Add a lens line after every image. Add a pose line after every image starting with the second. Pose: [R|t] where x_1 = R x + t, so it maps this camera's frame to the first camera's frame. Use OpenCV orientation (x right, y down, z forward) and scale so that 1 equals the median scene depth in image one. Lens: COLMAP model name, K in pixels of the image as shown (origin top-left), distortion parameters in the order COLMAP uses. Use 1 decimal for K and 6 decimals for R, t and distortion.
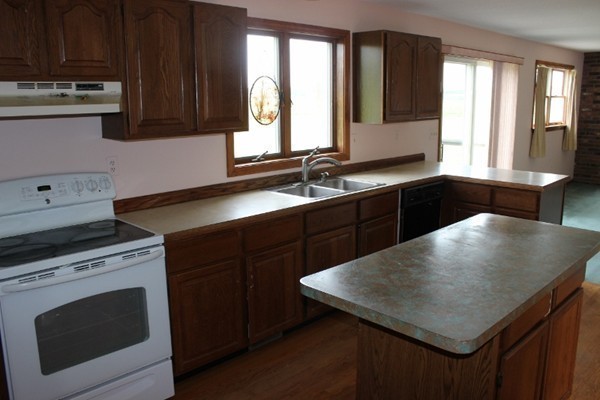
lens RADIAL K [[502.5, 0, 300.0], [0, 502.5, 200.0], [0, 0, 1]] dist [-0.153286, 0.140046]
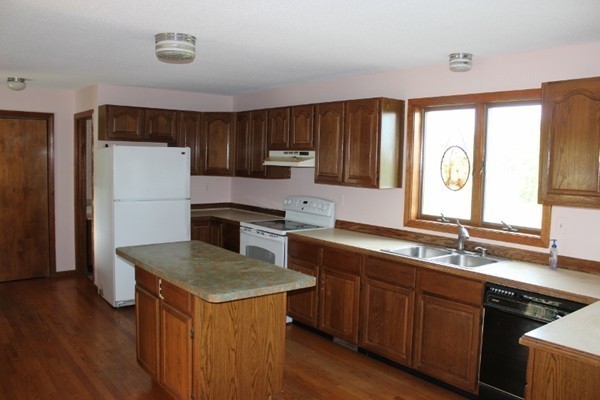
lens RADIAL K [[502.5, 0, 300.0], [0, 502.5, 200.0], [0, 0, 1]] dist [-0.153286, 0.140046]
pose [[-0.118260, 0.075417, -0.990115, 1.056720], [-0.232428, 0.967309, 0.101441, -0.165442], [0.965397, 0.242126, -0.096866, 0.806181]]
